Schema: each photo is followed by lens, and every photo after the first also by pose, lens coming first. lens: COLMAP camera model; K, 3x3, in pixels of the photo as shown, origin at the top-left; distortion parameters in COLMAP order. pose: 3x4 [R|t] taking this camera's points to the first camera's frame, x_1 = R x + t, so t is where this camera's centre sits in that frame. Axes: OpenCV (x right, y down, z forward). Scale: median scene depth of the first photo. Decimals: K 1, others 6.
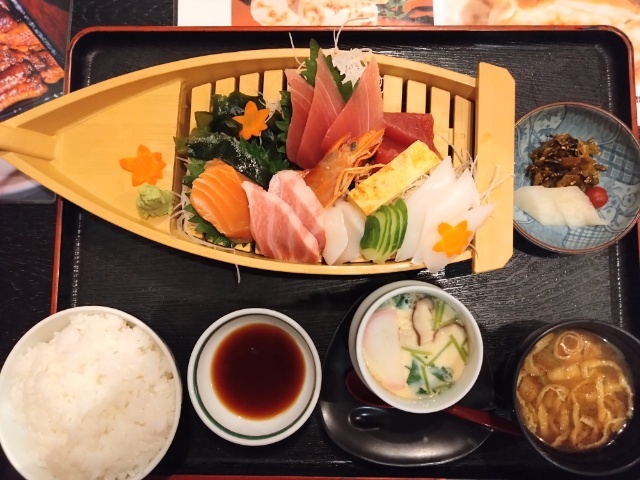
lens RADIAL K [[491.4, 0, 320.0], [0, 491.4, 240.0], [0, 0, 1]] dist [0.000139, -0.011681]
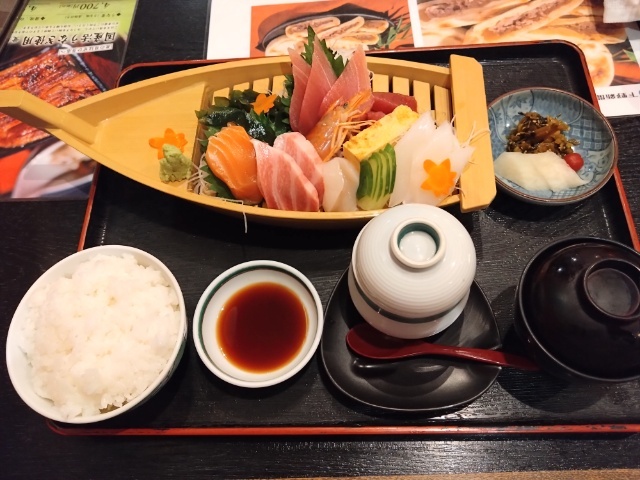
lens RADIAL K [[494.3, 0, 321.2], [0, 494.3, 253.3], [0, 0, 1]] dist [0.015660, -0.047160]
pose [[0.998539, -0.027774, -0.046343, 0.051453], [0.011461, 0.947119, -0.320676, 0.491013], [0.052799, 0.319677, 0.946054, -0.010184]]
